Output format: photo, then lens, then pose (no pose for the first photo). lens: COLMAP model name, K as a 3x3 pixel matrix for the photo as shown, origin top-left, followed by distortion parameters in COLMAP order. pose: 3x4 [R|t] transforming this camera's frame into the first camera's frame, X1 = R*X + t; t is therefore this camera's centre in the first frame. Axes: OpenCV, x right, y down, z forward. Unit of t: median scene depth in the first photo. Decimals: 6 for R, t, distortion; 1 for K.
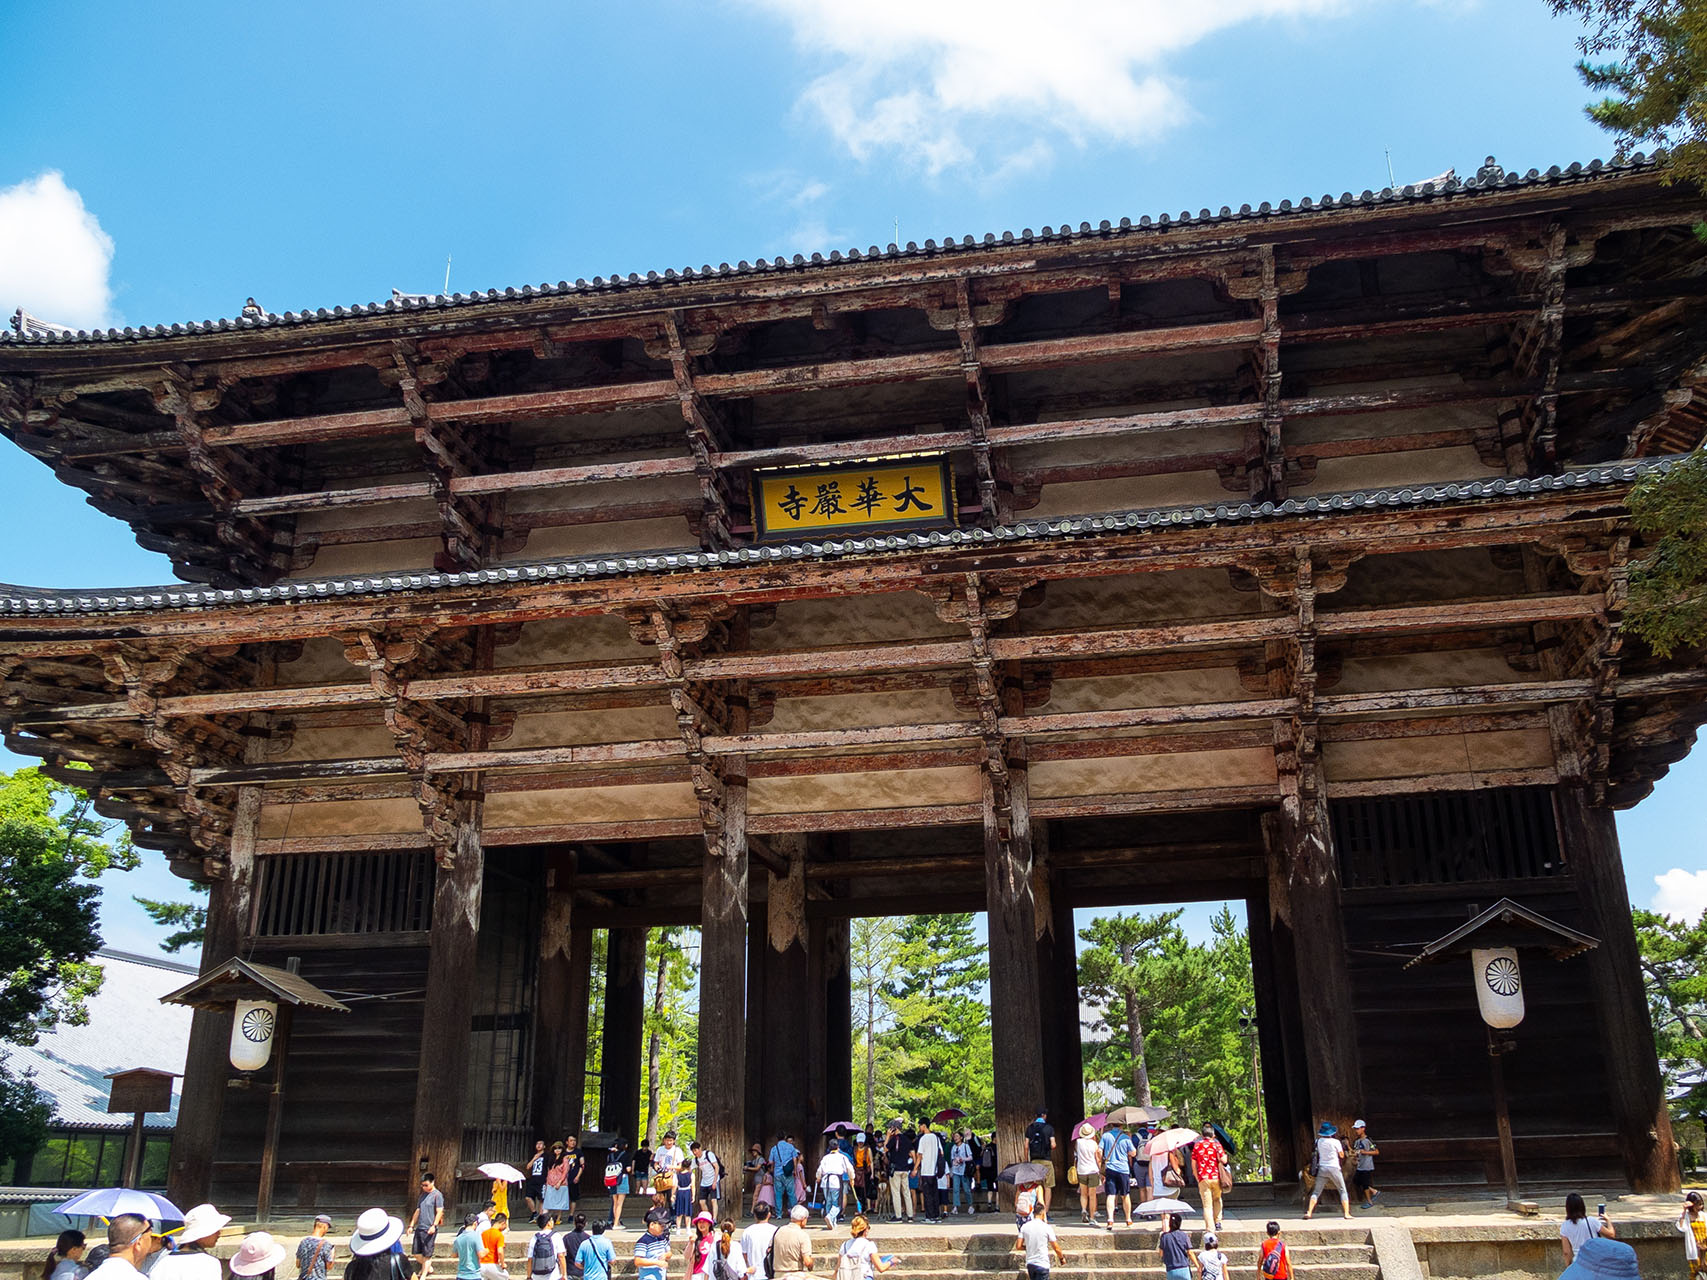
lens RADIAL K [[1357.2, 0, 921.2], [0, 1357.2, 666.1], [0, 0, 1]] dist [-0.039520, 0.004768]
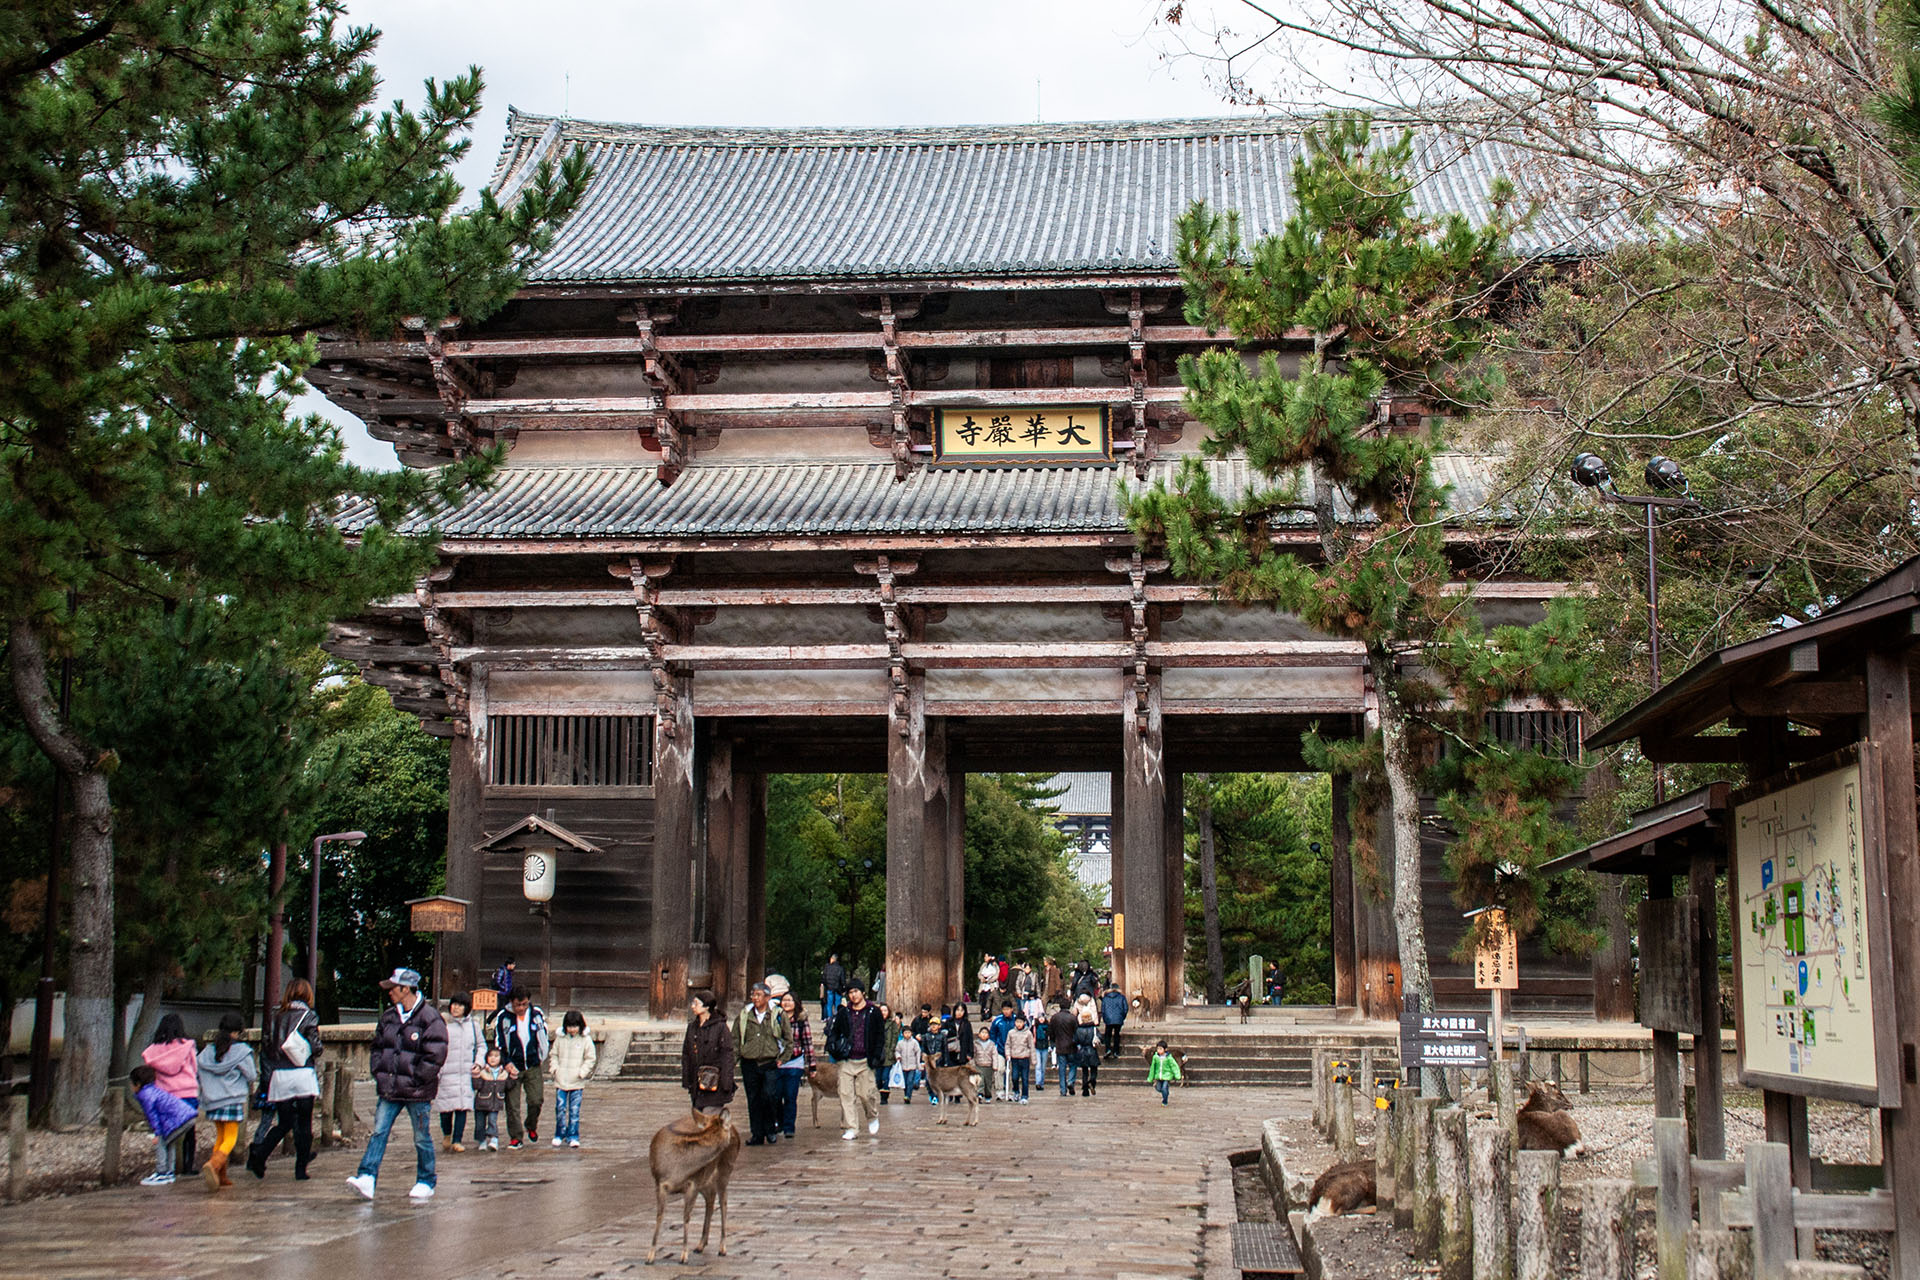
lens RADIAL K [[2305.8, 0, 958.7], [0, 2305.8, 641.1], [0, 0, 1]] dist [0.003501, 0.000000]
pose [[0.997340, 0.034371, 0.064284, -0.226474], [-0.046574, 0.978850, 0.199207, -0.340635], [-0.056077, -0.201671, 0.977847, -0.960933]]
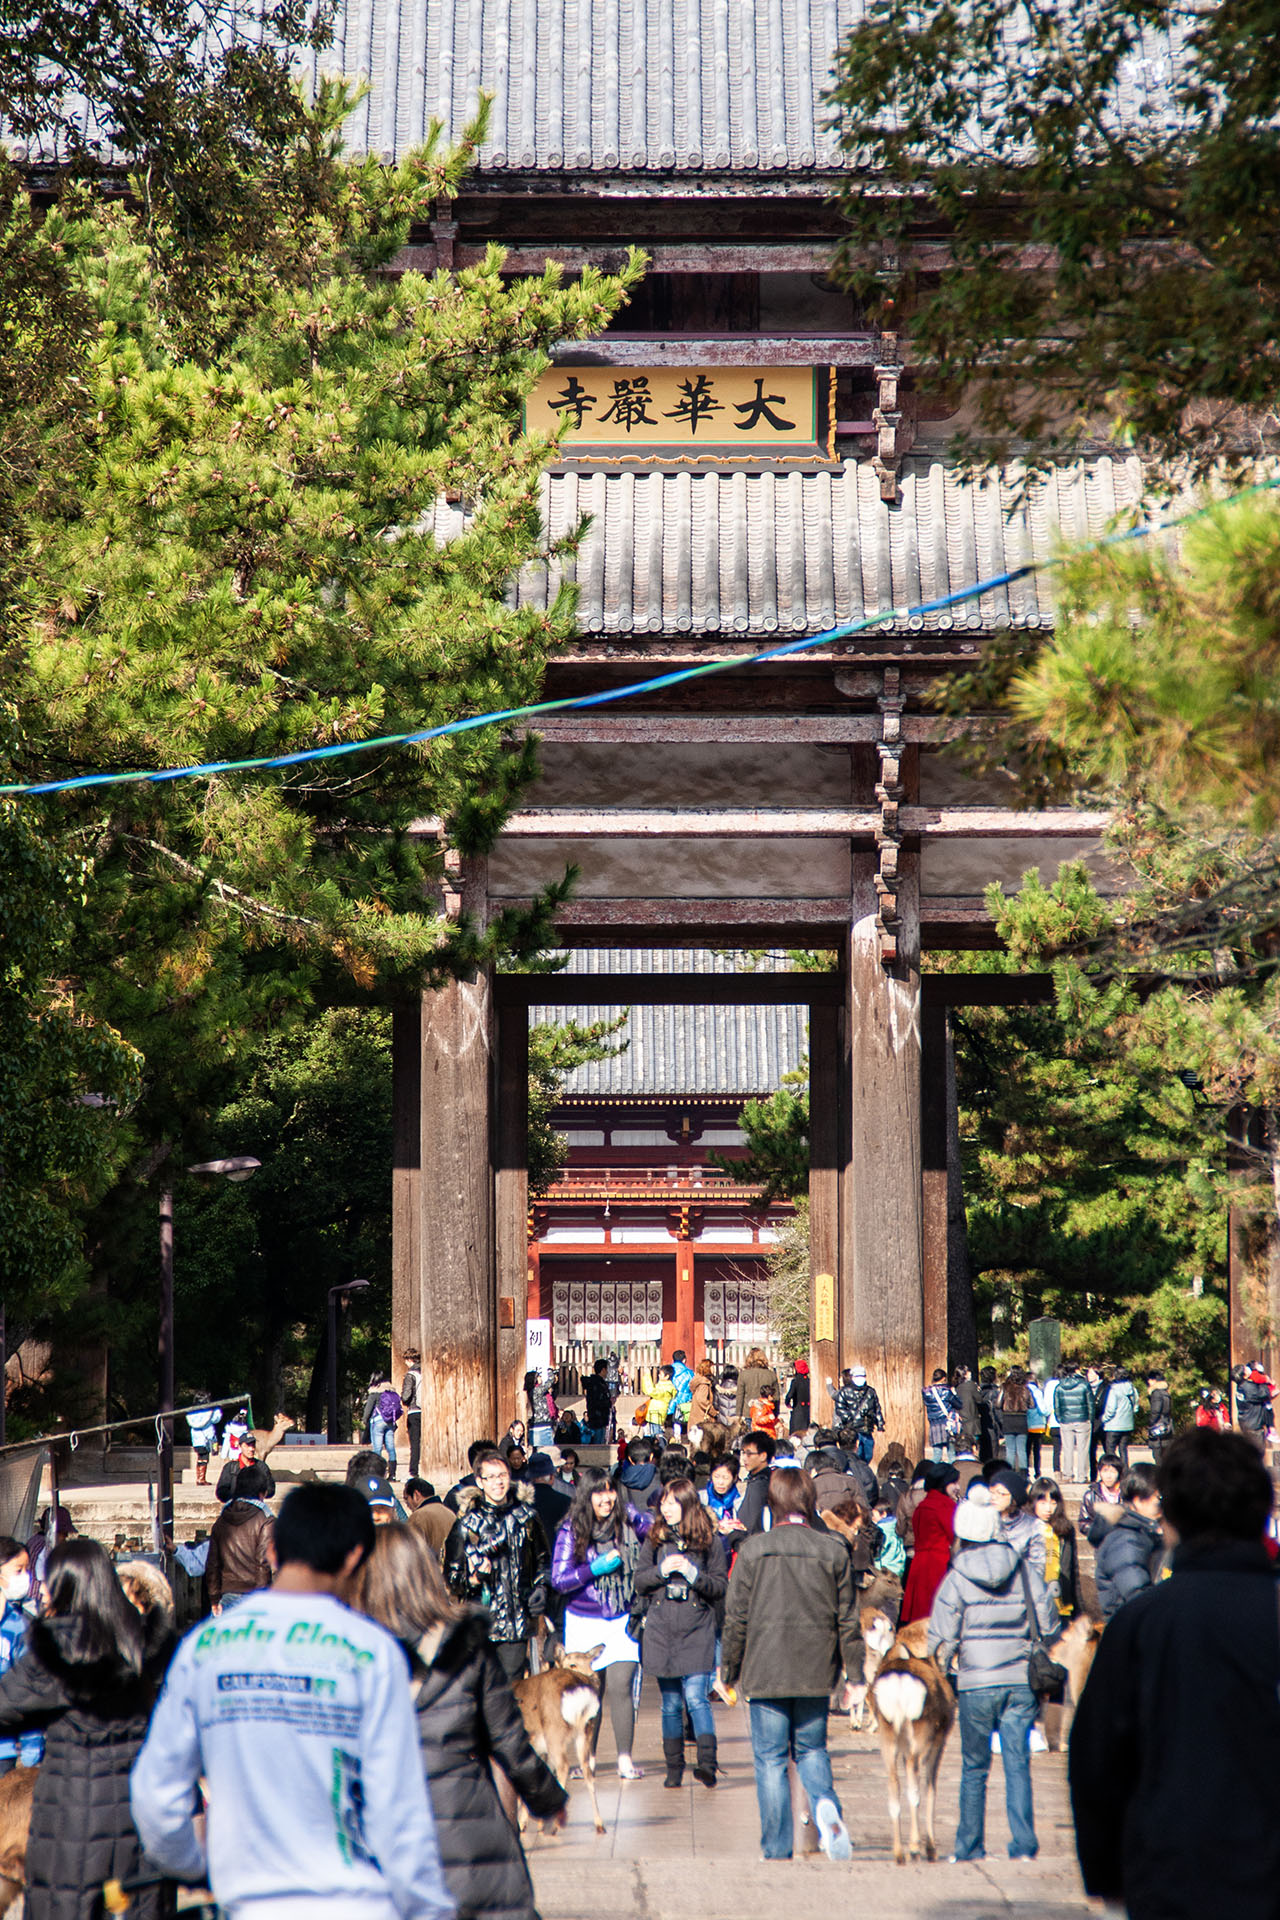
lens RADIAL K [[11163.9, 0, 640.2], [0, 11163.9, 959.3], [0, 0, 1]] dist [1.953654, 0.000000]
pose [[0.984930, 0.020654, 0.171713, -0.960495], [-0.072988, 0.949738, 0.304417, -1.475323], [-0.156795, -0.312363, 0.936934, -3.984826]]
